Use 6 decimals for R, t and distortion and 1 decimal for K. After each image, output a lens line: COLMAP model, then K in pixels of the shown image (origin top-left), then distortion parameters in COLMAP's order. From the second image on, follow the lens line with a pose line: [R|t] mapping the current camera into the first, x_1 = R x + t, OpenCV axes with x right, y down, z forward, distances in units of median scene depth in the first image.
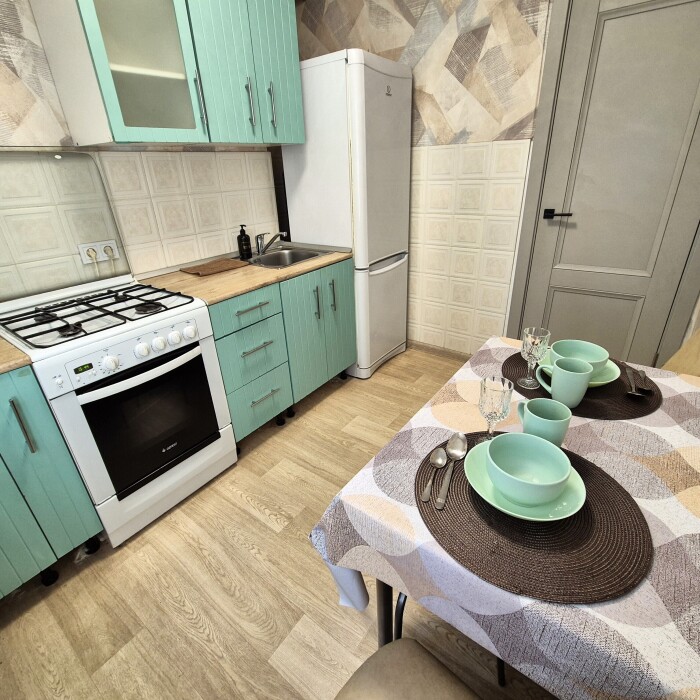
lens RADIAL K [[383.9, 0, 346.3], [0, 383.9, 343.9], [0, 0, 1]] dist [0.007369, 0.002867]
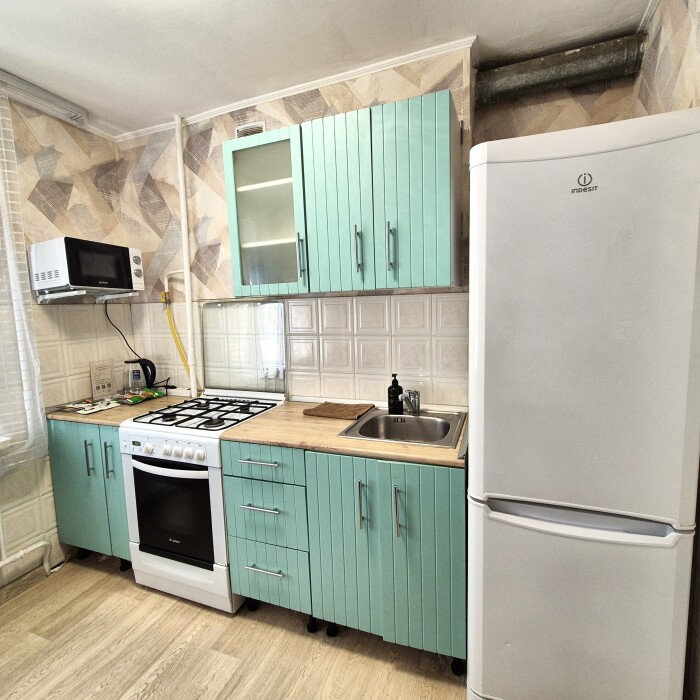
lens RADIAL K [[391.8, 0, 341.9], [0, 391.8, 347.9], [0, 0, 1]] dist [0.003529, 0.002122]
pose [[0.269778, 0.140137, -0.952671, 0.650305], [-0.386640, 0.921861, 0.026116, -0.444632], [0.881890, 0.361295, 0.302880, 0.809877]]
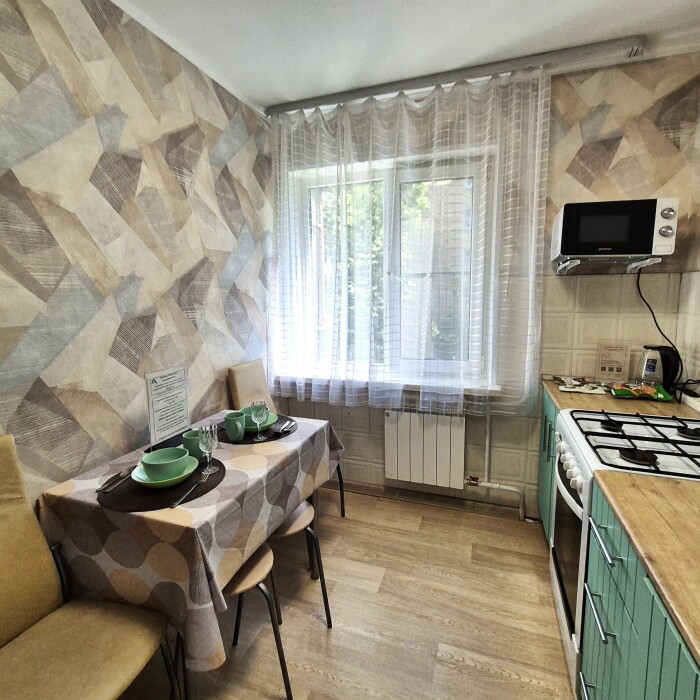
lens RADIAL K [[385.2, 0, 353.0], [0, 385.2, 342.6], [0, 0, 1]] dist [0.002346, 0.001120]
pose [[-0.947777, 0.099653, -0.302965, 0.227640], [-0.080474, 0.844472, 0.529519, -0.593387], [0.308614, 0.526247, -0.792352, 1.193151]]
